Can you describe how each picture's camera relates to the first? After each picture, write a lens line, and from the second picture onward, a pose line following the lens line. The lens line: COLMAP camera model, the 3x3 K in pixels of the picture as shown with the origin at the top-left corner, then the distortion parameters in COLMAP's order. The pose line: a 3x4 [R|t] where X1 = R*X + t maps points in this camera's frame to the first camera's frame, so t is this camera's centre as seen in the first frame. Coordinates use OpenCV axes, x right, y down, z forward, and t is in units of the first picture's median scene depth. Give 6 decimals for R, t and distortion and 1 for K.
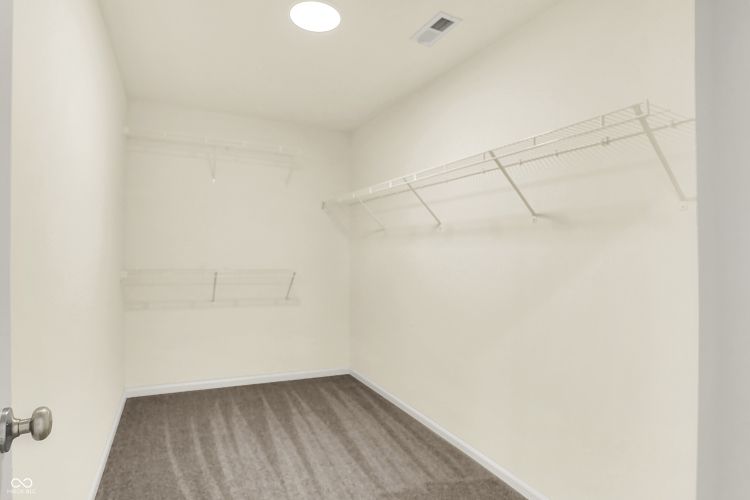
lens RADIAL K [[378.8, 0, 376.5], [0, 378.8, 255.5], [0, 0, 1]] dist [-0.072254, 0.036219]
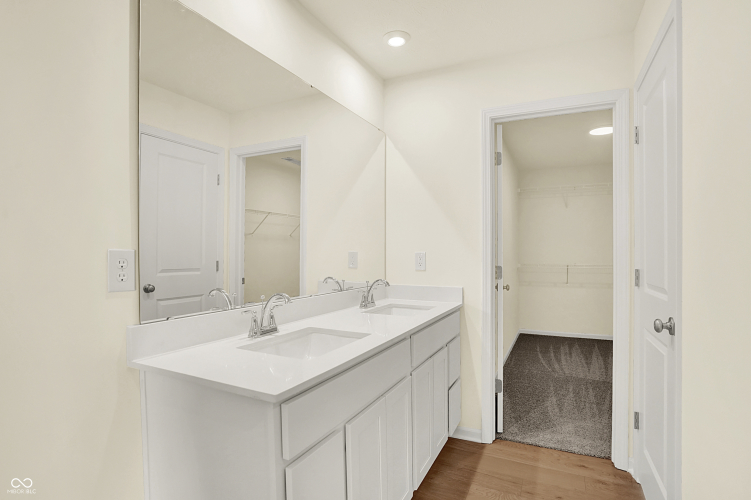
lens RADIAL K [[379.3, 0, 377.0], [0, 379.3, 255.5], [0, 0, 1]] dist [-0.072254, 0.036219]
pose [[0.582227, -0.003025, -0.813020, 0.455252], [0.006617, 0.999978, 0.001018, -0.007755], [0.812999, -0.005972, 0.582234, -0.704548]]
